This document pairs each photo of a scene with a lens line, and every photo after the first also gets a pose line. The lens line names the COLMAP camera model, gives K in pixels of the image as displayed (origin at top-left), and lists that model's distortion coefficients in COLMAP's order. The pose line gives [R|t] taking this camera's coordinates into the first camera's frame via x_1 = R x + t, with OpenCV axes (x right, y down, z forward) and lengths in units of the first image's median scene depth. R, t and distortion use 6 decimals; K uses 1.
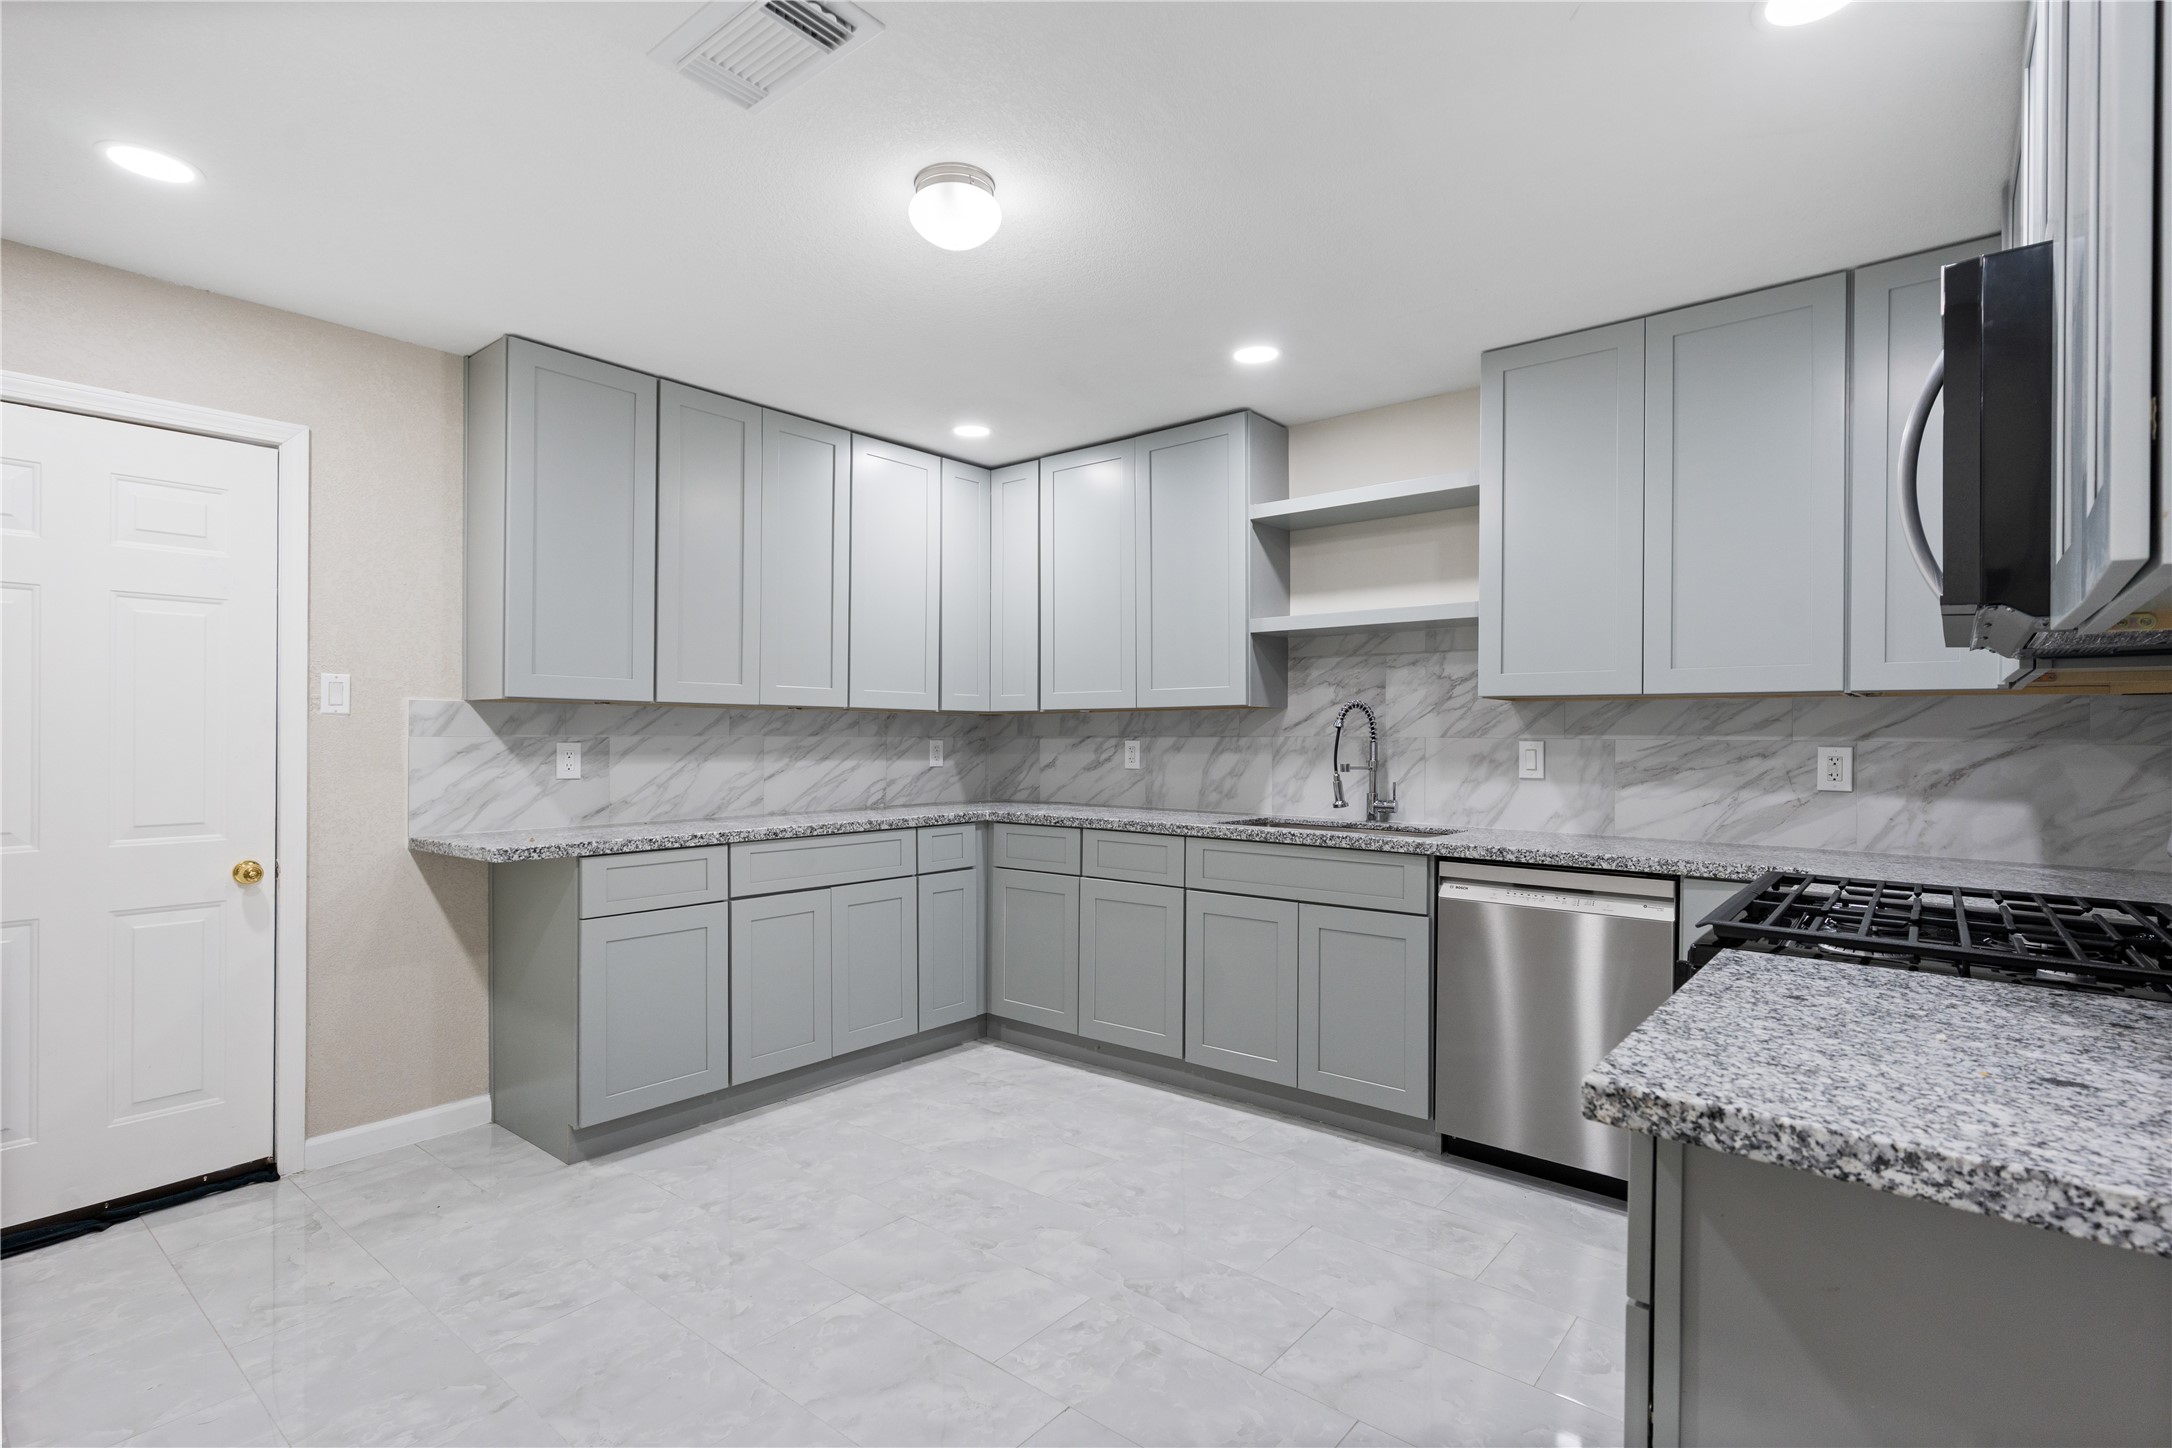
lens RADIAL K [[1024.8, 0, 1072.3], [0, 1024.8, 731.5], [0, 0, 1]] dist [-0.000038, -0.000028]
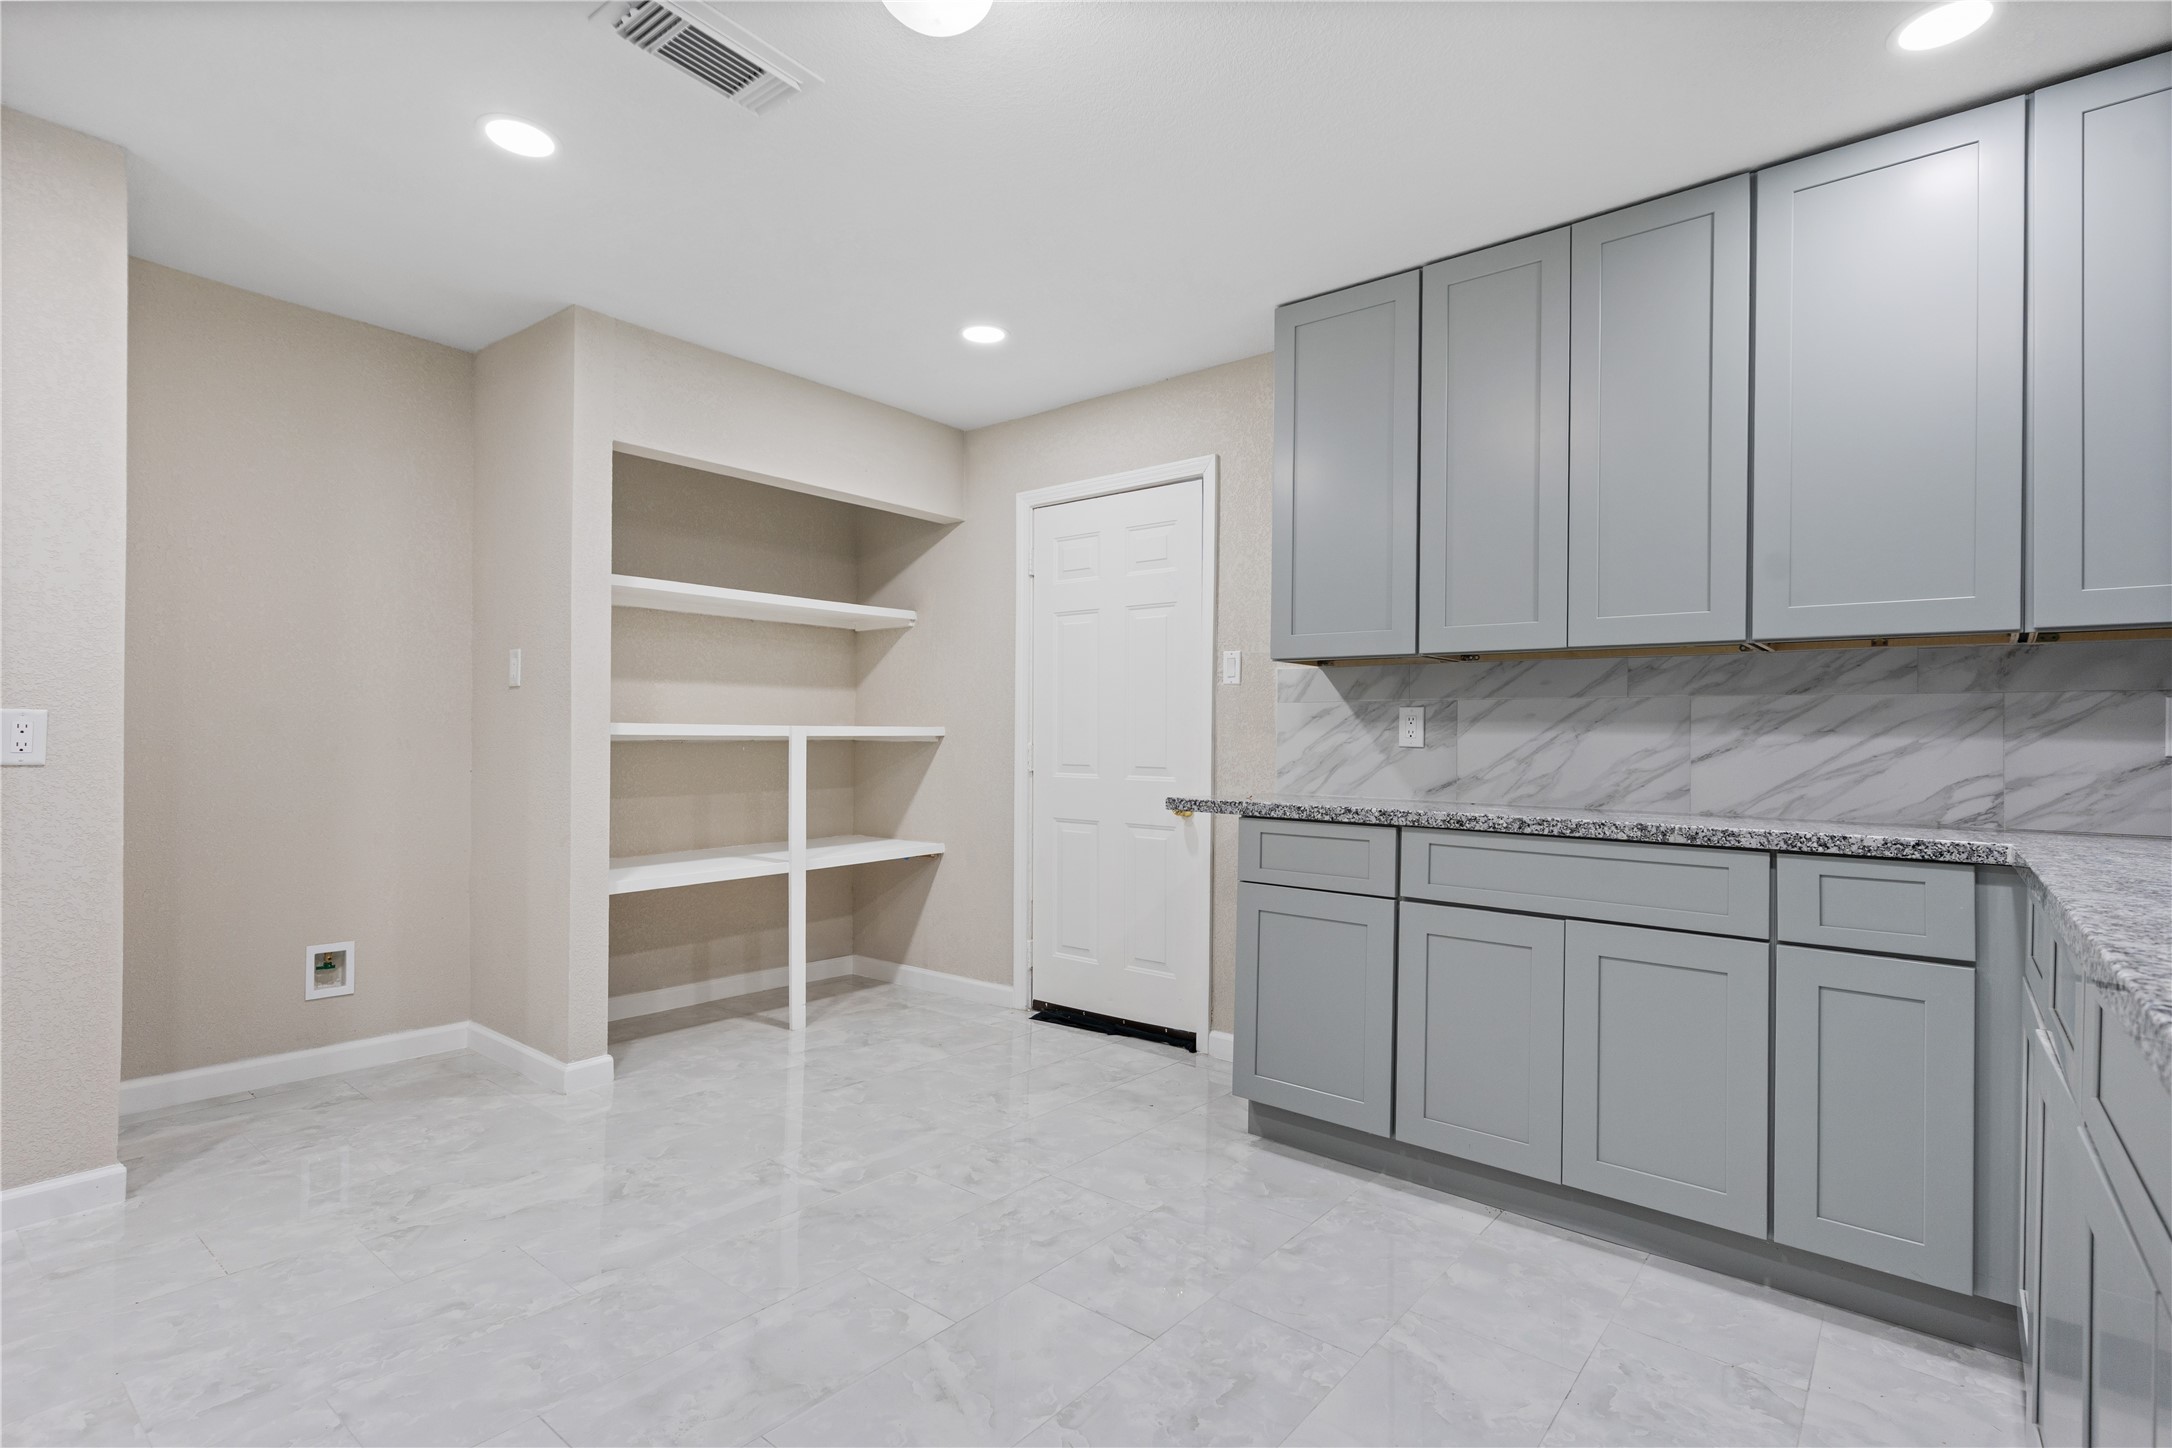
lens RADIAL K [[1024.8, 0, 1089.1], [0, 1024.8, 725.2], [0, 0, 1]] dist [-0.000038, -0.000028]
pose [[0.019184, -0.014201, -0.999715, 0.419980], [-0.008660, 0.999859, -0.014369, 0.043337], [0.999778, 0.008933, 0.019058, 0.711687]]
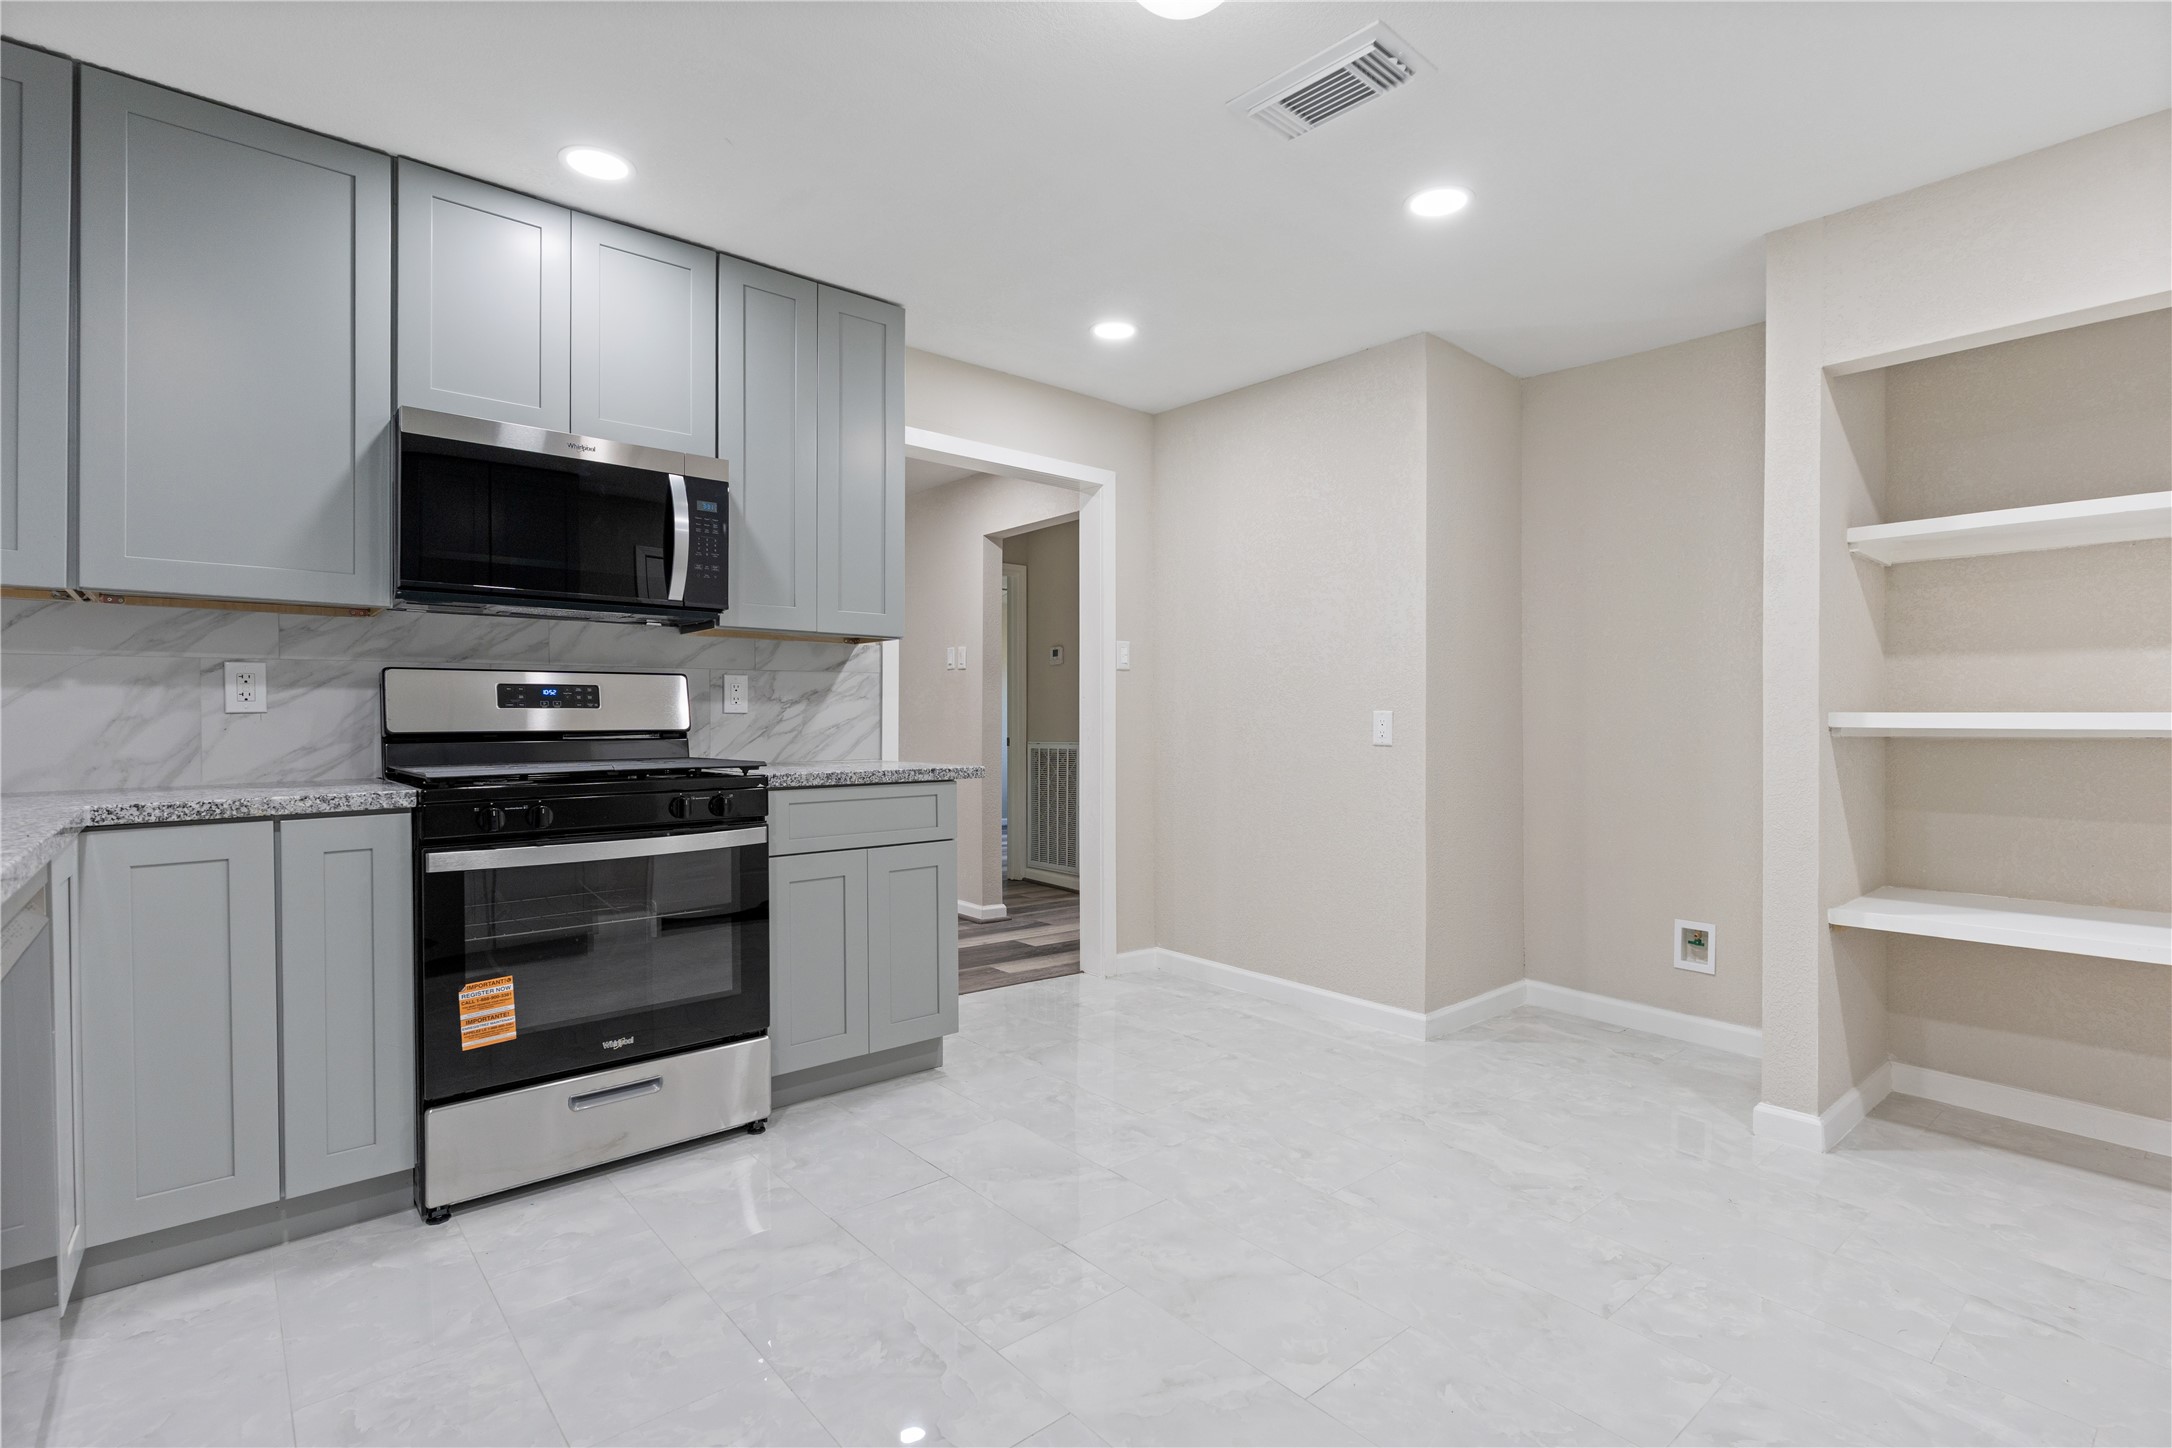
lens RADIAL K [[1024.8, 0, 1086.8], [0, 1024.8, 724.5], [0, 0, 1]] dist [-0.000038, -0.000028]
pose [[-0.987909, -0.010149, 0.154704, -0.107636], [-0.009522, 0.999943, 0.004793, 0.041763], [-0.154744, 0.003262, -0.987949, 1.140263]]
